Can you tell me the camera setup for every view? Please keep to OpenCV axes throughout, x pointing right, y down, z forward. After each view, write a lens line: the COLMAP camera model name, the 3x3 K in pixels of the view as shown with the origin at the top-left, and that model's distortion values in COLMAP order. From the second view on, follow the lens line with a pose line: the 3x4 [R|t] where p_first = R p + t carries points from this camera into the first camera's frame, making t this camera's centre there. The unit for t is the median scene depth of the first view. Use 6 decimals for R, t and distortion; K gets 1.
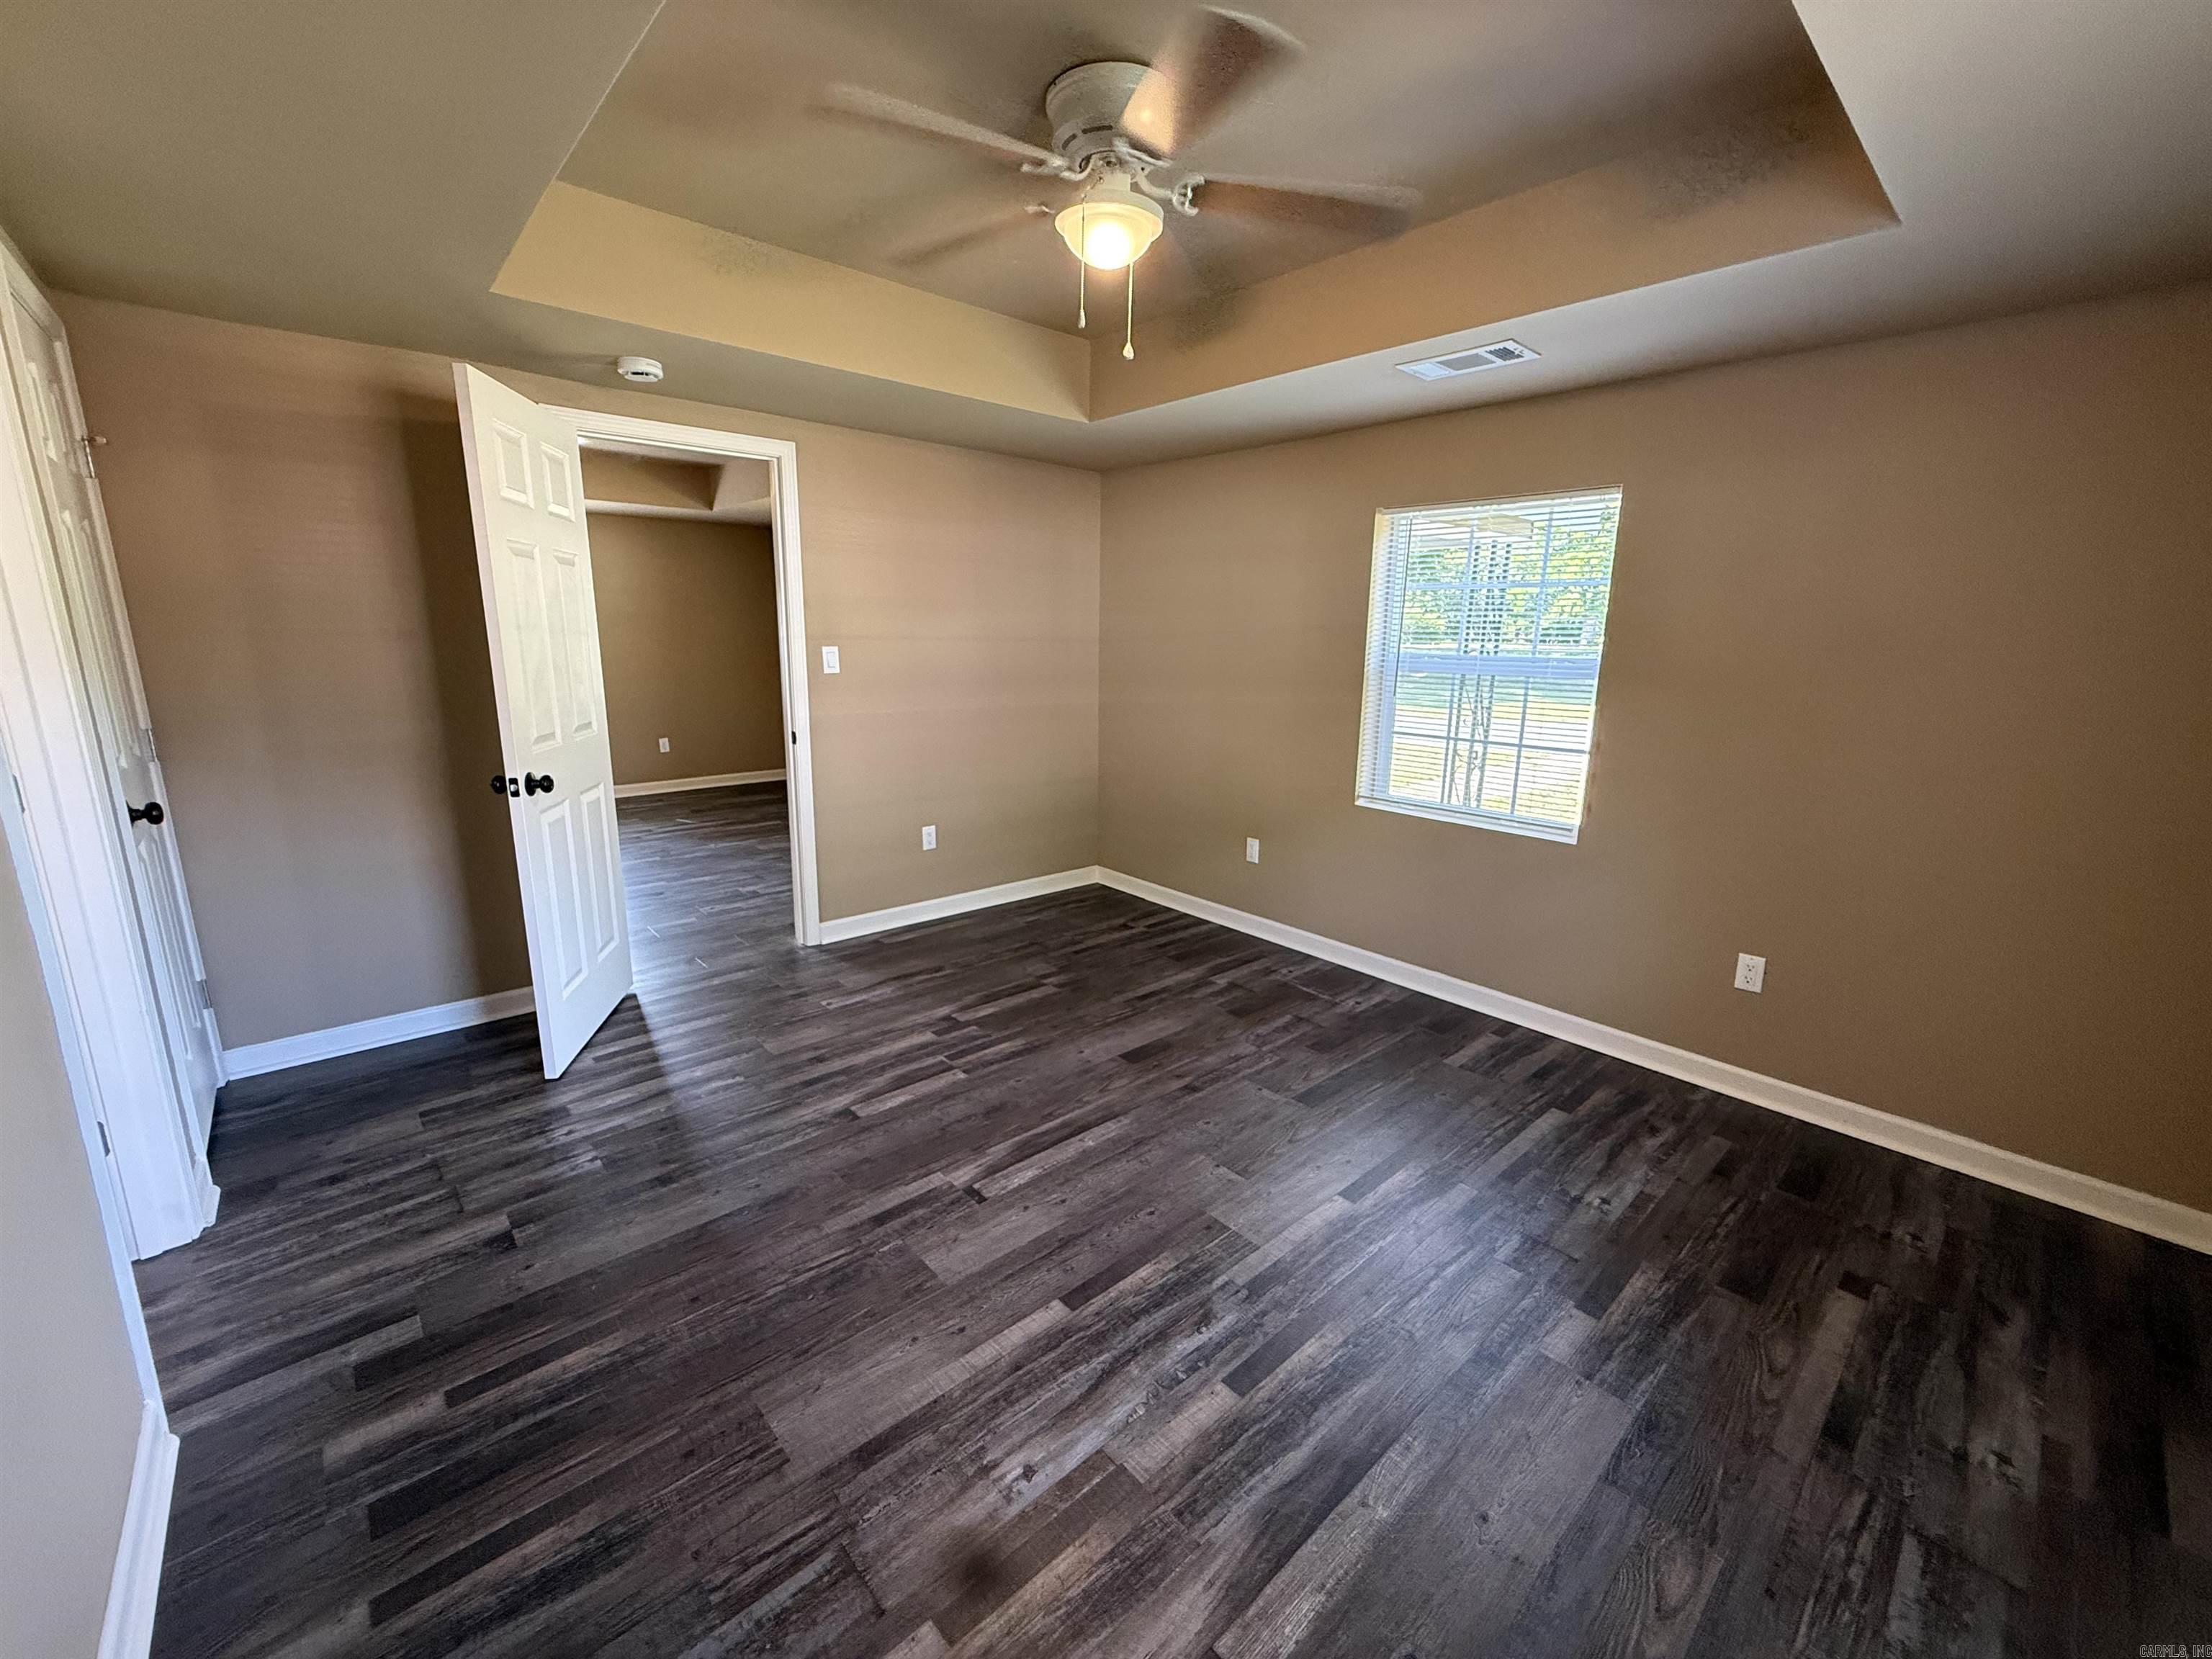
lens RADIAL K [[882.1, 0, 1095.3], [0, 882.1, 843.4], [0, 0, 1]] dist [0.000217, 0.000132]
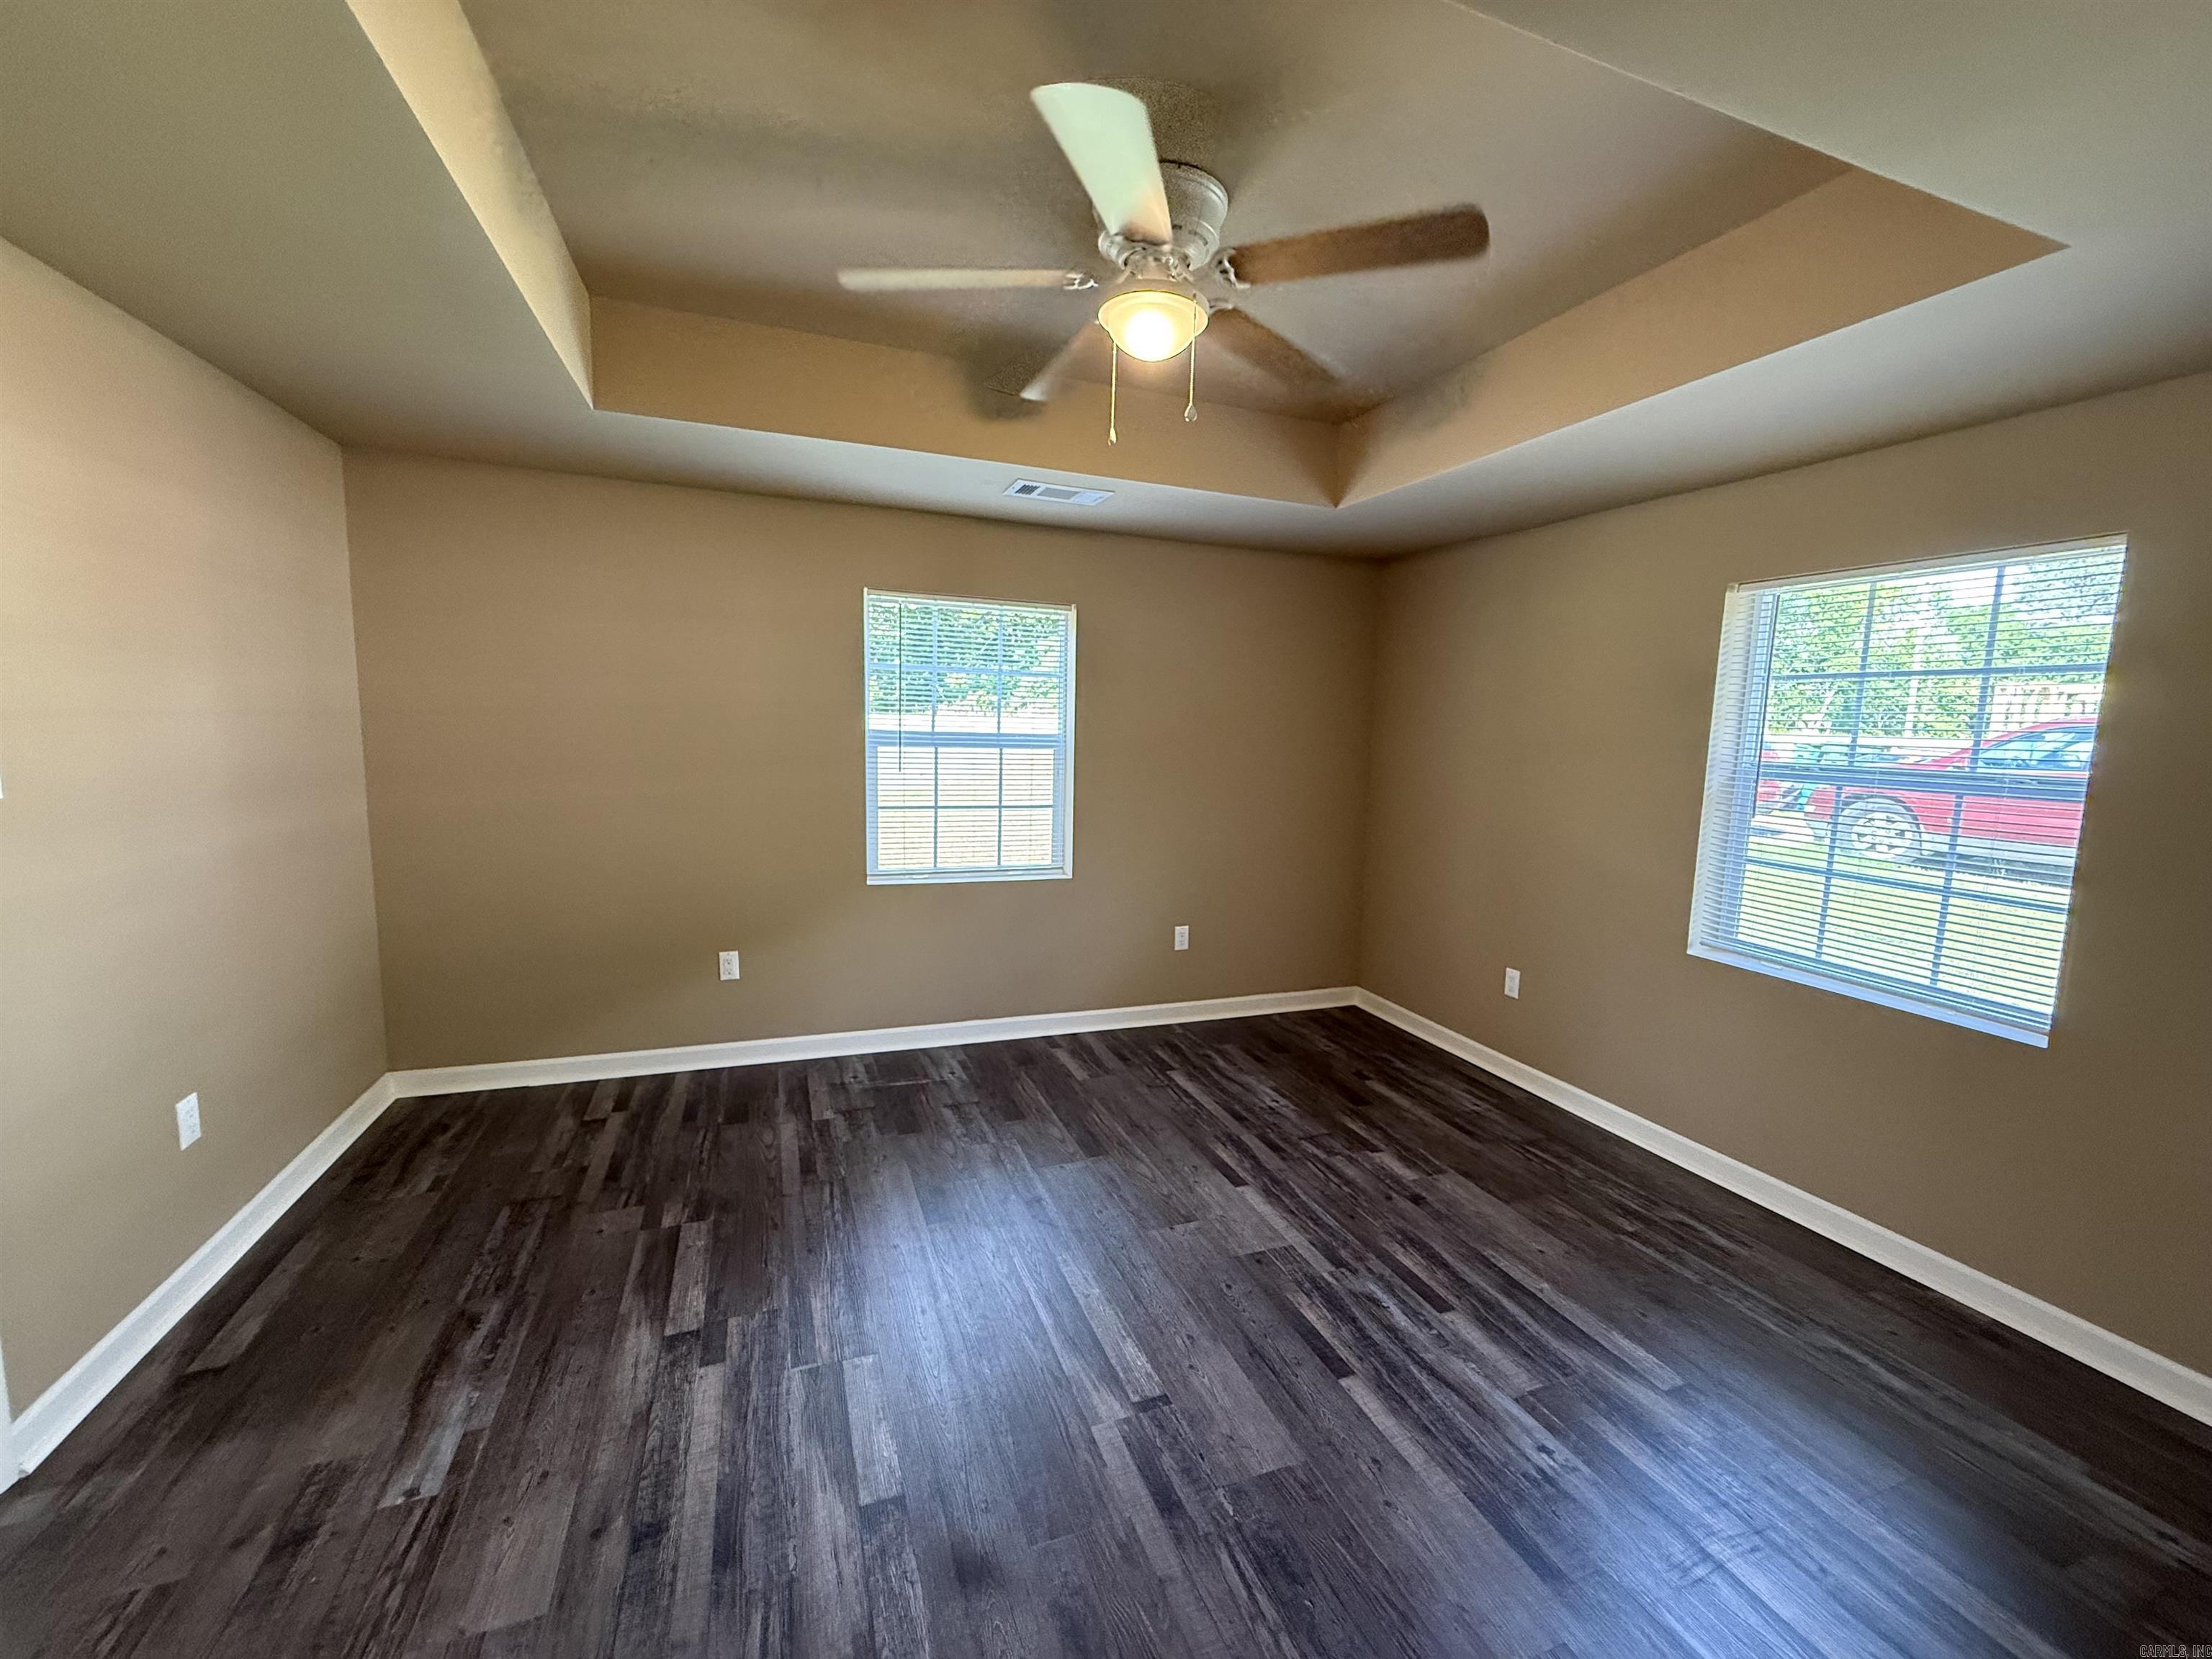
lens RADIAL K [[882.1, 0, 1115.6], [0, 882.1, 830.5], [0, 0, 1]] dist [0.000217, 0.000132]
pose [[0.352712, -0.121844, 0.927765, -0.670196], [0.194335, 0.979406, 0.054745, -0.136446], [-0.915329, 0.160988, 0.369127, 0.514608]]
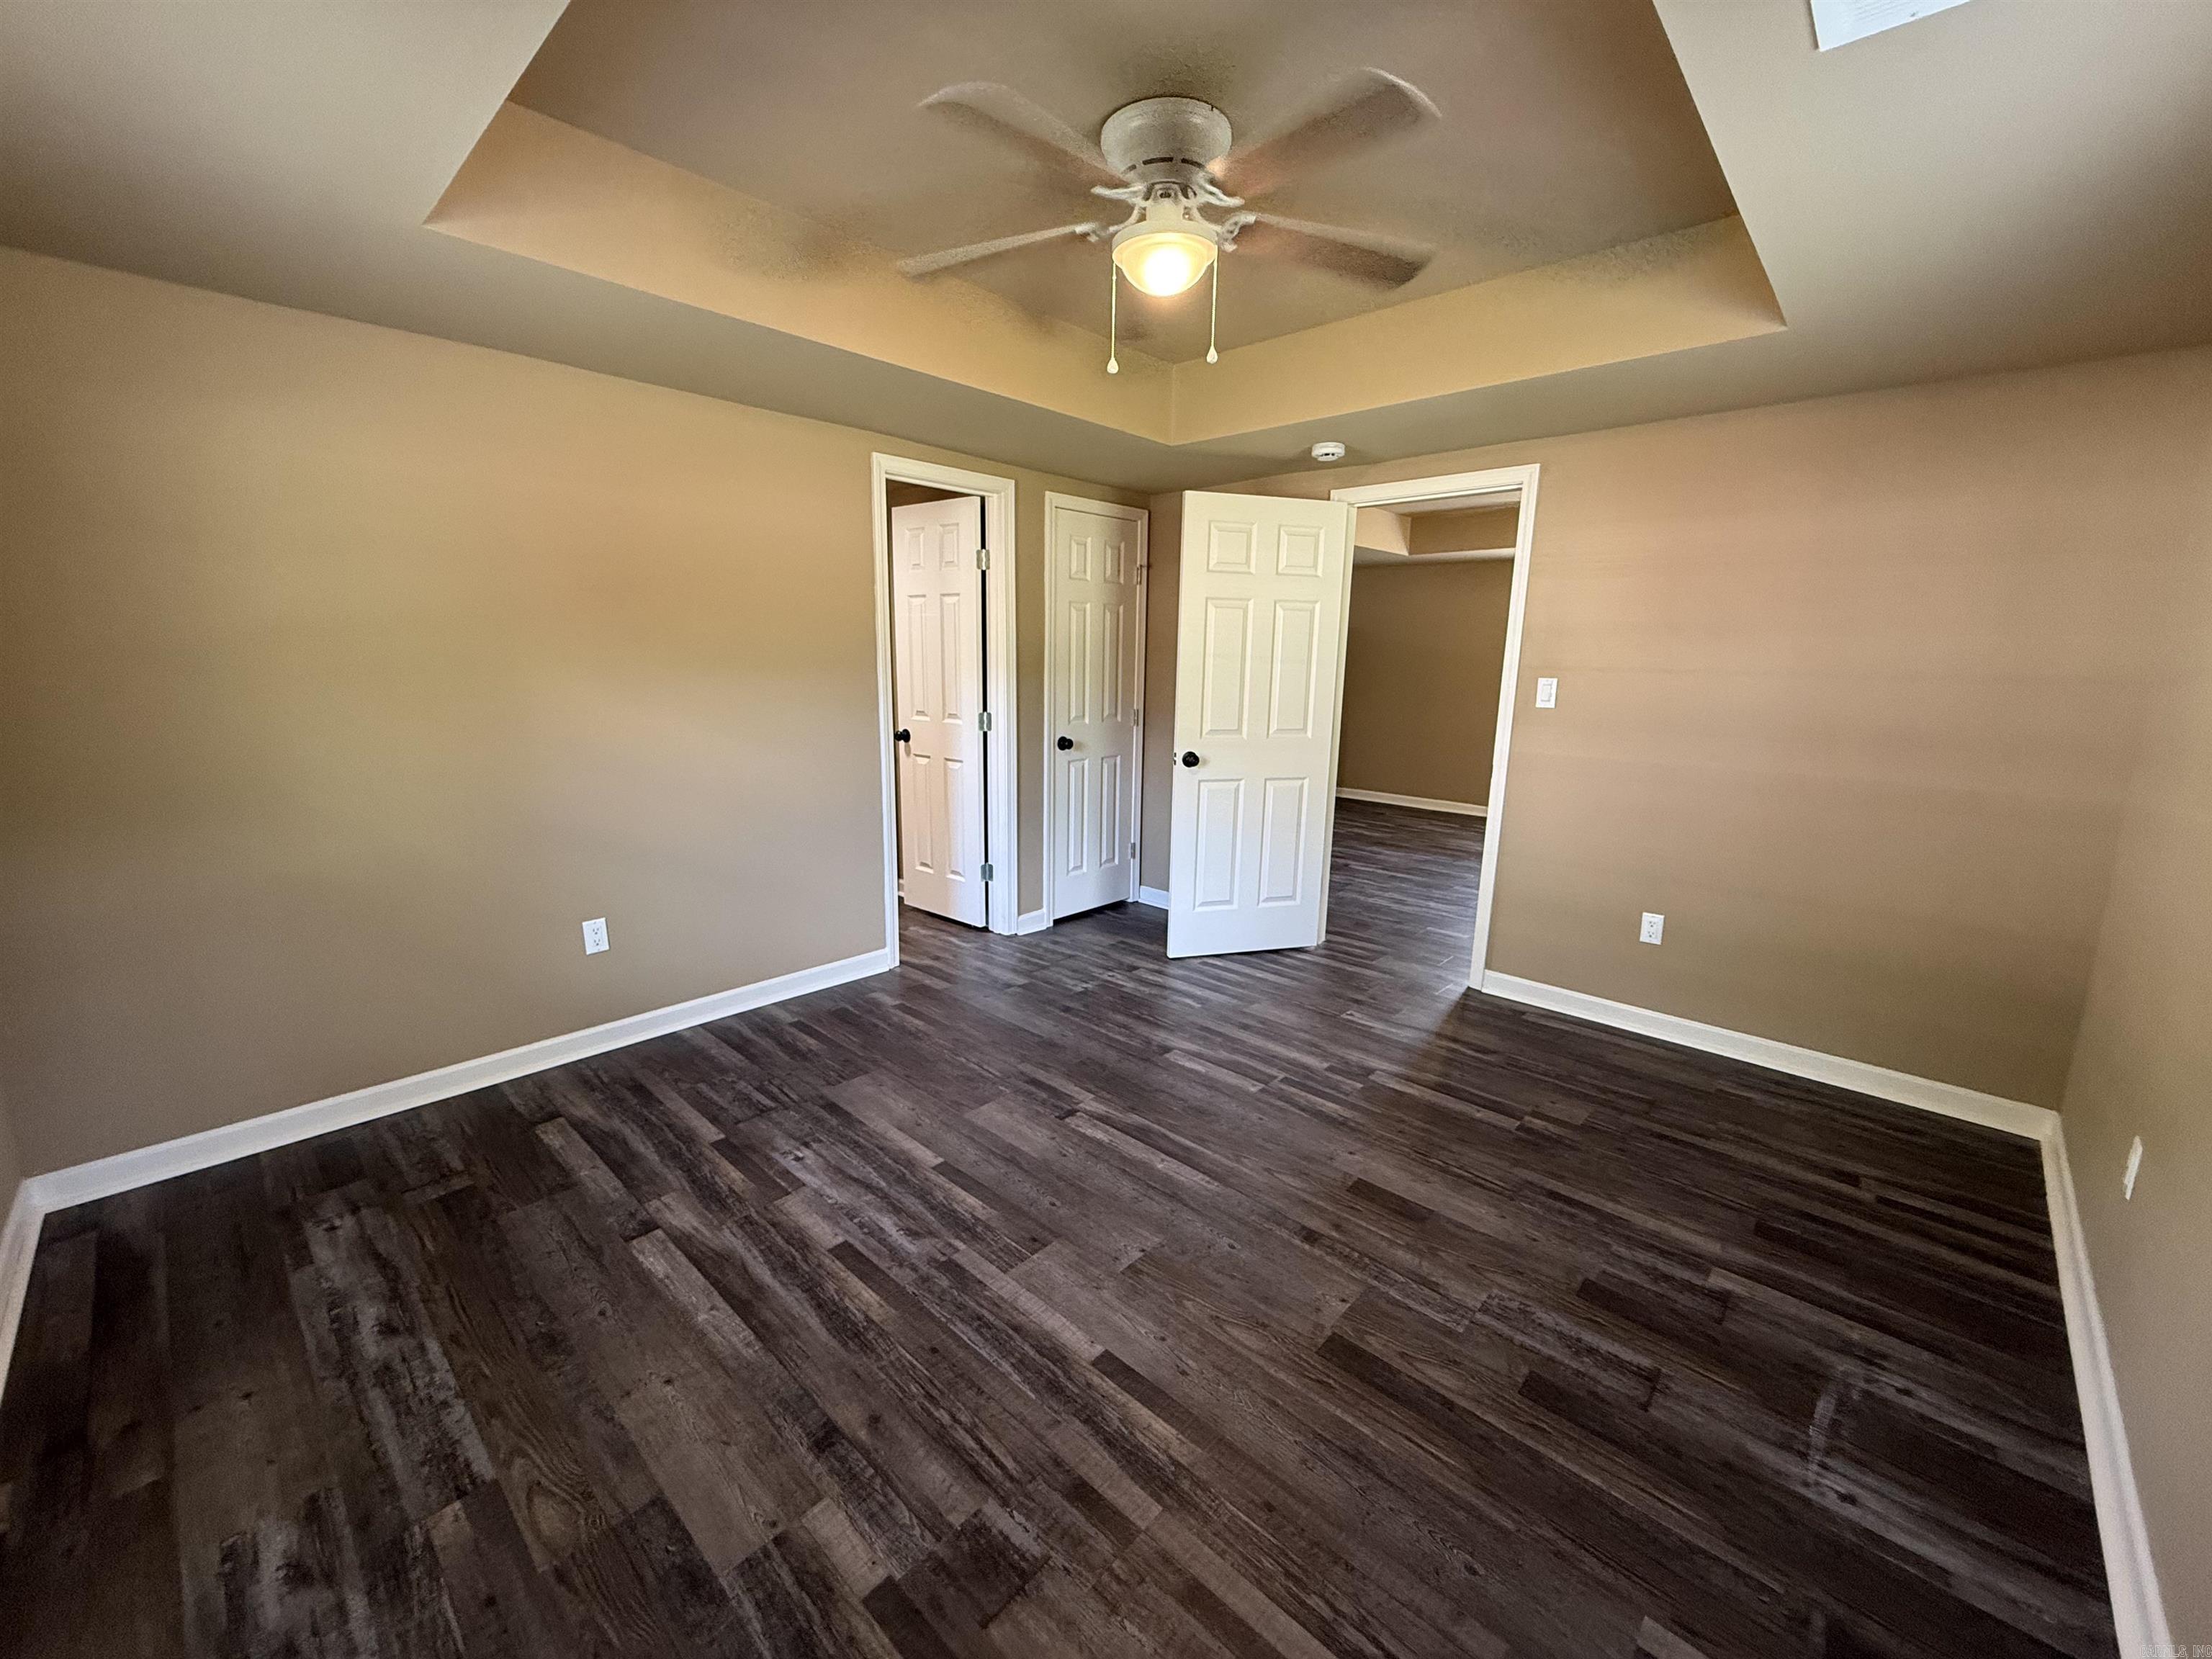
lens RADIAL K [[882.1, 0, 1110.4], [0, 882.1, 850.3], [0, 0, 1]] dist [0.000217, 0.000132]
pose [[0.091987, 0.199972, -0.975474, 0.778134], [-0.247124, 0.953564, 0.172177, -0.134572], [0.964608, 0.225225, 0.137133, 0.646390]]
